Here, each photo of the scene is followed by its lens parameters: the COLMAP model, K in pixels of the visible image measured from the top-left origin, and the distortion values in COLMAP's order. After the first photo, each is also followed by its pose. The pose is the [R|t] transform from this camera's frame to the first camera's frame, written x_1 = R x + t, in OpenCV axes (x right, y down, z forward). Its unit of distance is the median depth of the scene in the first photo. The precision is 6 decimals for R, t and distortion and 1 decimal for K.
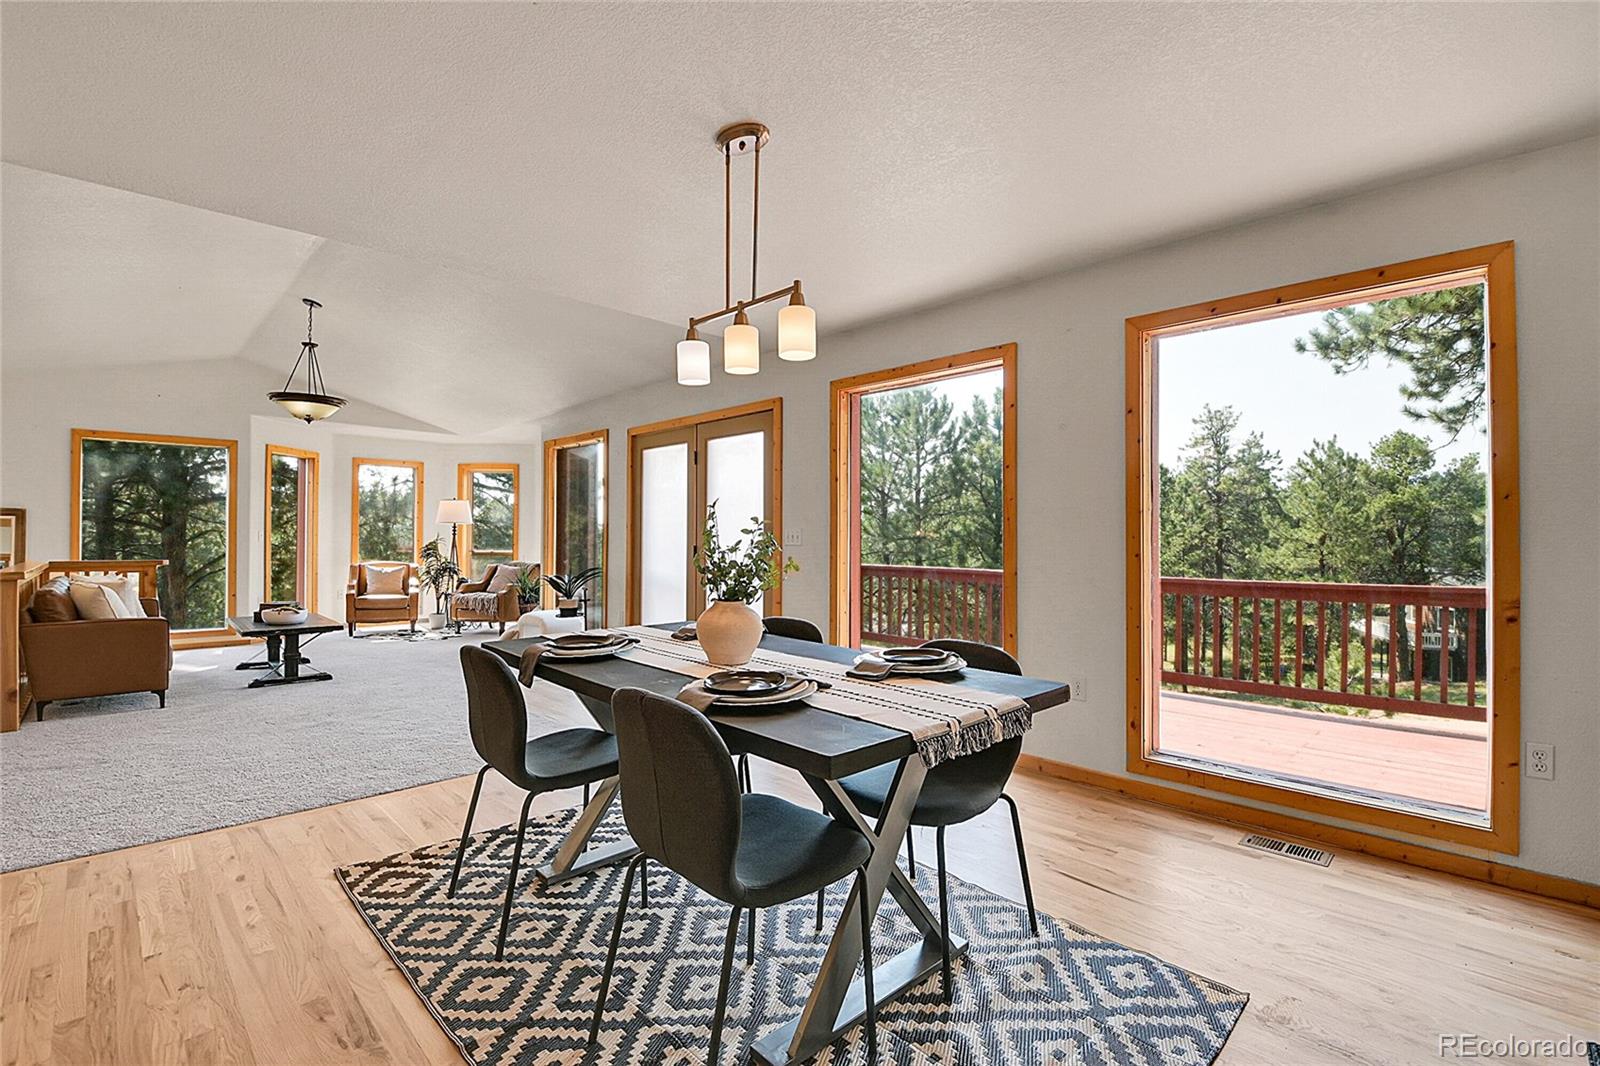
lens RADIAL K [[712.3, 0, 836.1], [0, 712.3, 530.5], [0, 0, 1]] dist [-0.011301, -0.009953]
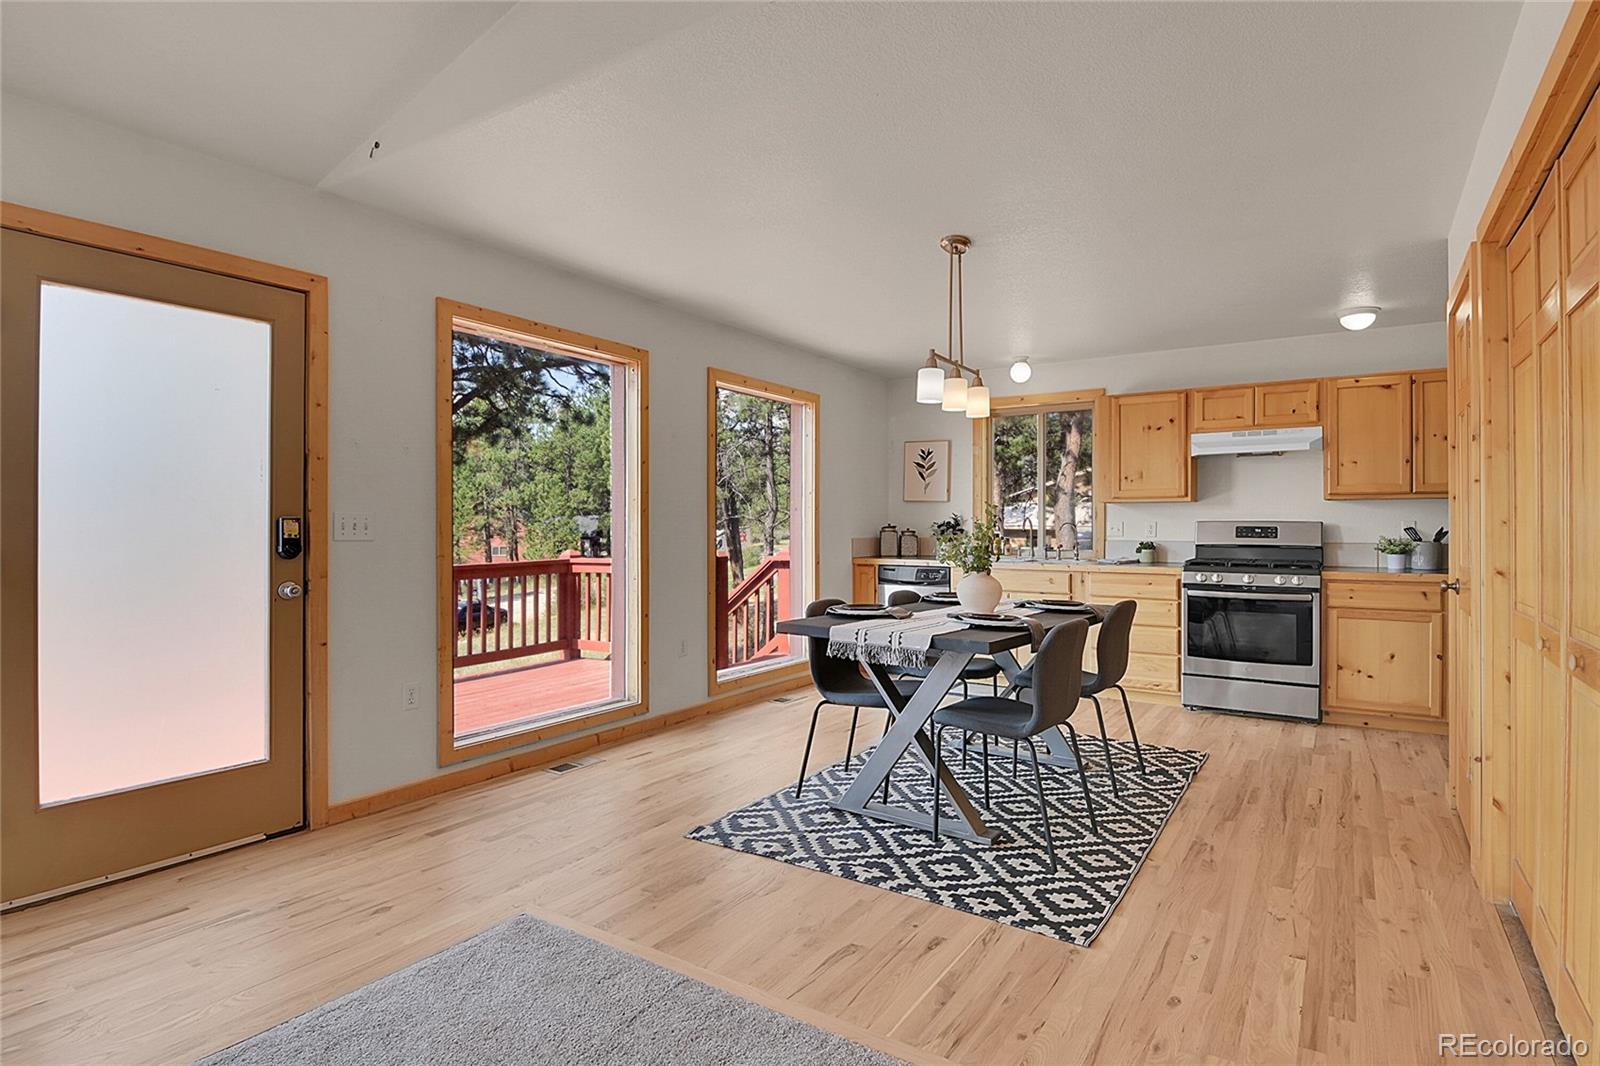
lens RADIAL K [[834.0, 0, 792.2], [0, 834.0, 534.5], [0, 0, 1]] dist [0.001009, -0.001897]
pose [[-0.174807, -0.009458, 0.984557, -0.696966], [-0.010589, 0.999914, 0.007725, 0.004299], [-0.984546, -0.009076, -0.174892, 0.659132]]
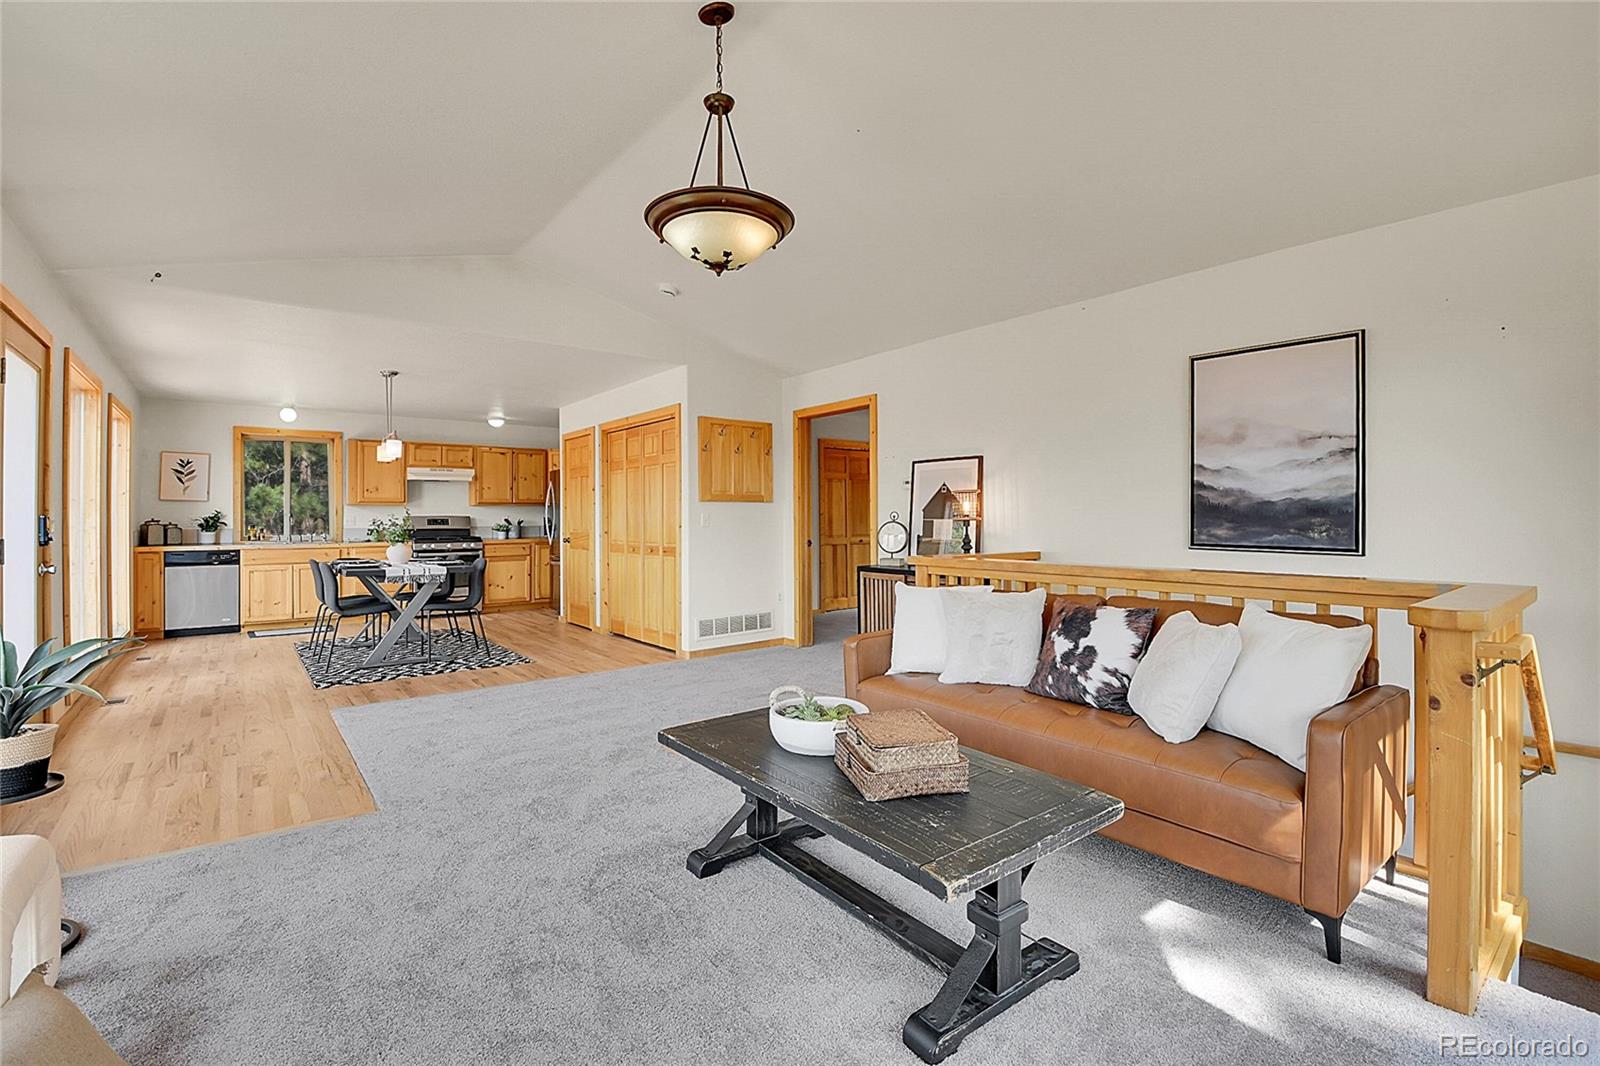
lens RADIAL K [[712.3, 0, 829.4], [0, 712.3, 509.5], [0, 0, 1]] dist [-0.011301, -0.009953]
pose [[-0.993931, 0.006751, 0.109797, -0.861216], [0.004720, 0.999813, -0.018750, 0.009702], [-0.109904, -0.018118, -0.993777, 1.440403]]
